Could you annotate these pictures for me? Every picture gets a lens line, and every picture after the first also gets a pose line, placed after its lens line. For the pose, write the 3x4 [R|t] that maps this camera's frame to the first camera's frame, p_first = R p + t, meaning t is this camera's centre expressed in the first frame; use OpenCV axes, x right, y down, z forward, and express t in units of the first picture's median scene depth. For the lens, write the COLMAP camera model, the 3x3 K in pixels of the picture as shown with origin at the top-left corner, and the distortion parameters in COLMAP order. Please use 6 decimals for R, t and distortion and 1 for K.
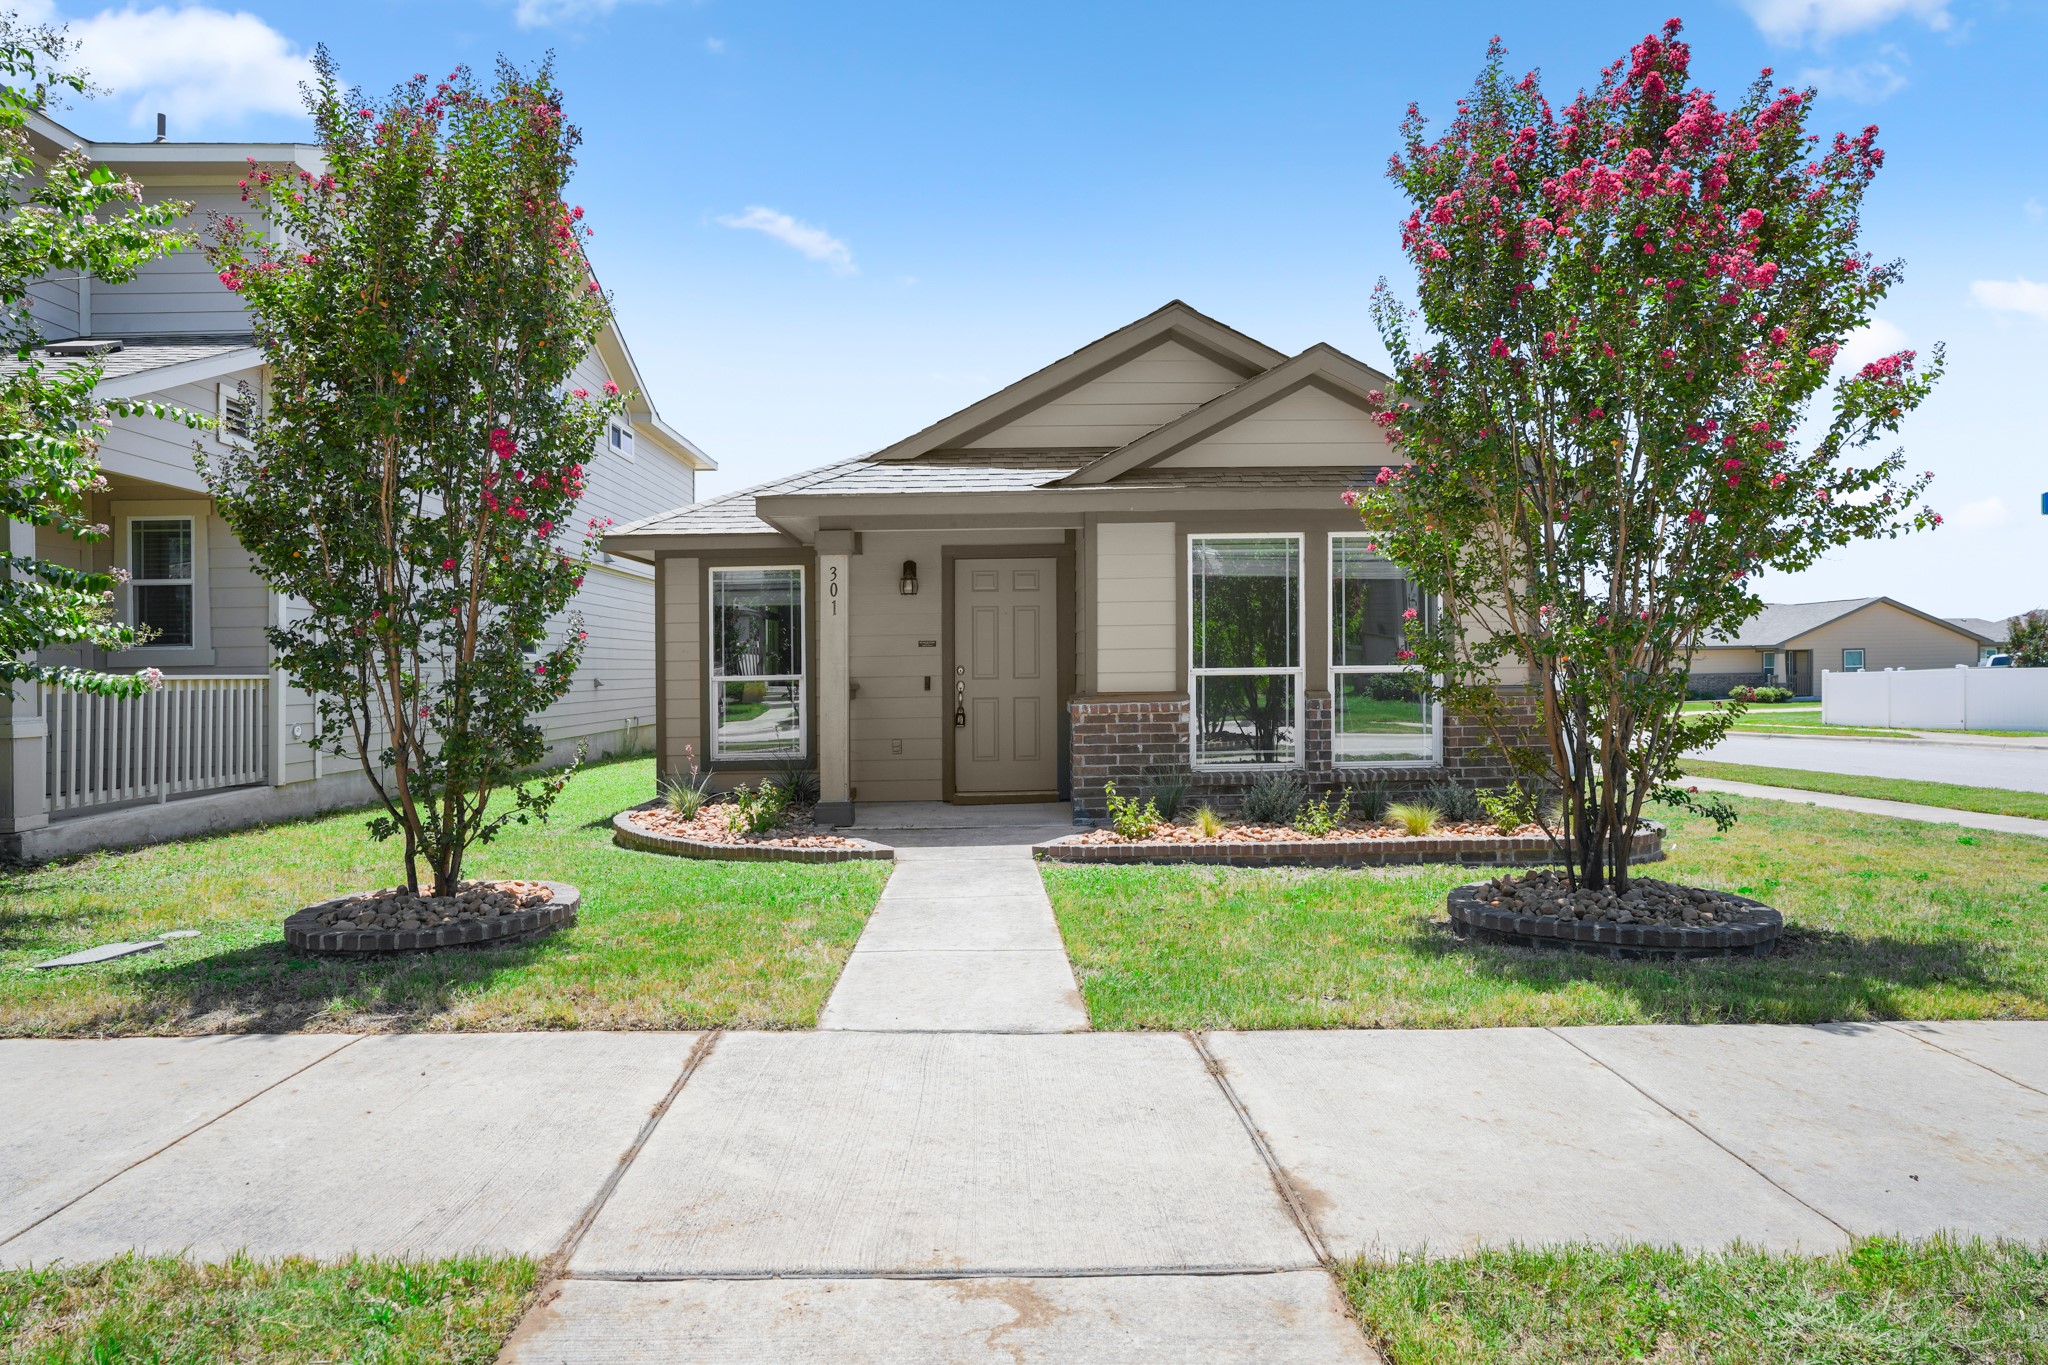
lens RADIAL K [[1188.0, 0, 1024.0], [0, 1188.0, 682.5], [0, 0, 1]] dist [-0.058261, 0.000054]
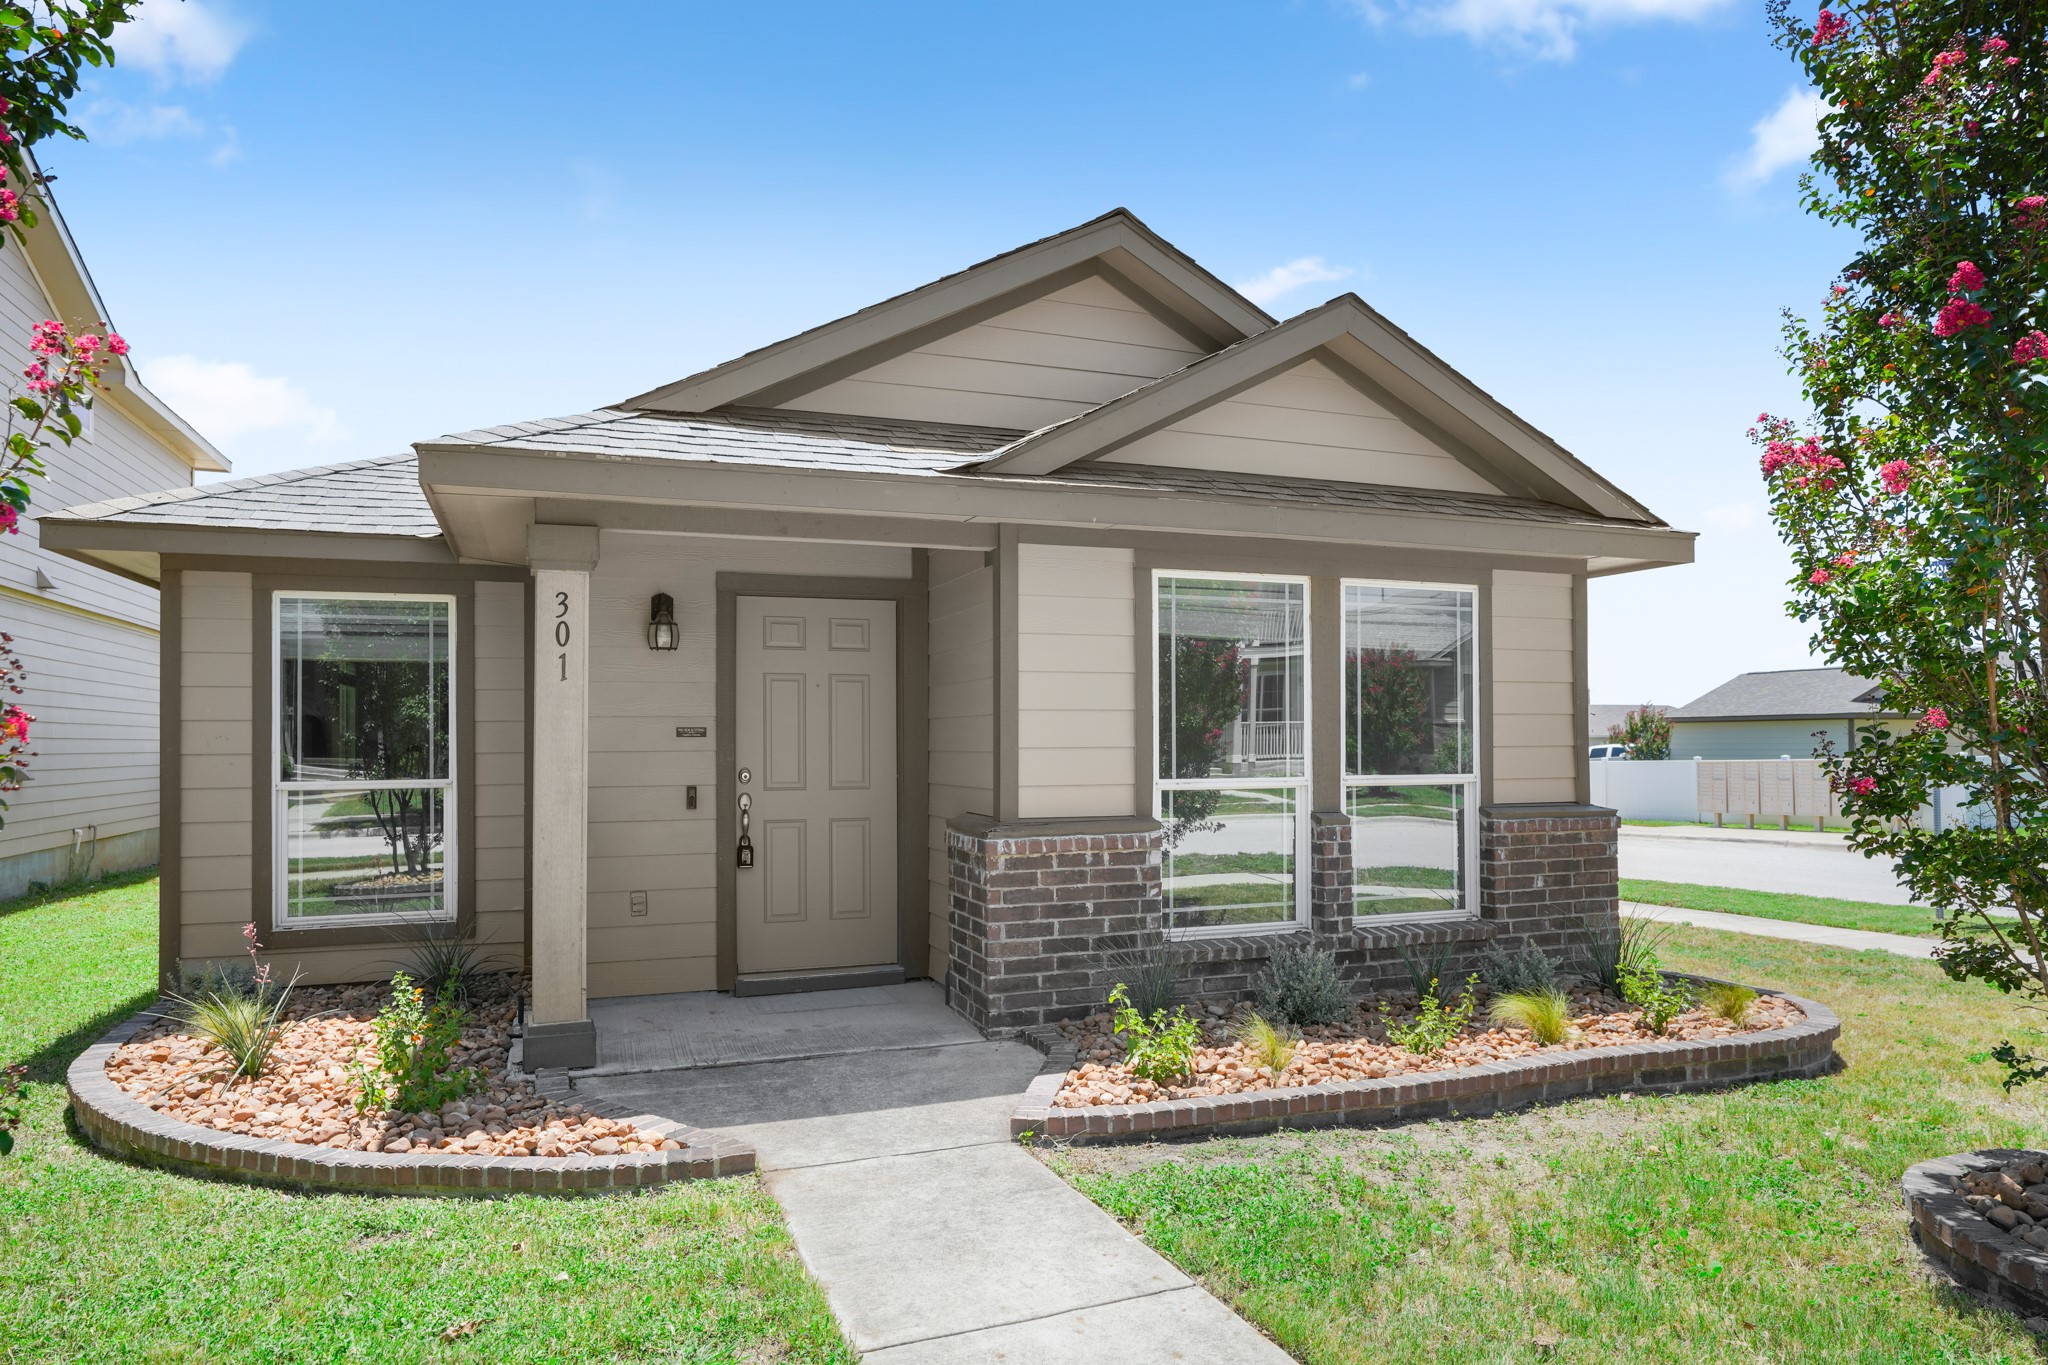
lens RADIAL K [[1241.6, 0, 1023.8], [0, 1241.6, 752.5], [0, 0, 1]] dist [-0.036889, 0.031011]
pose [[0.942348, 0.008162, 0.334535, -0.149300], [-0.005675, 0.999949, -0.008413, -0.020121], [-0.334587, 0.006029, 0.942346, 0.391583]]
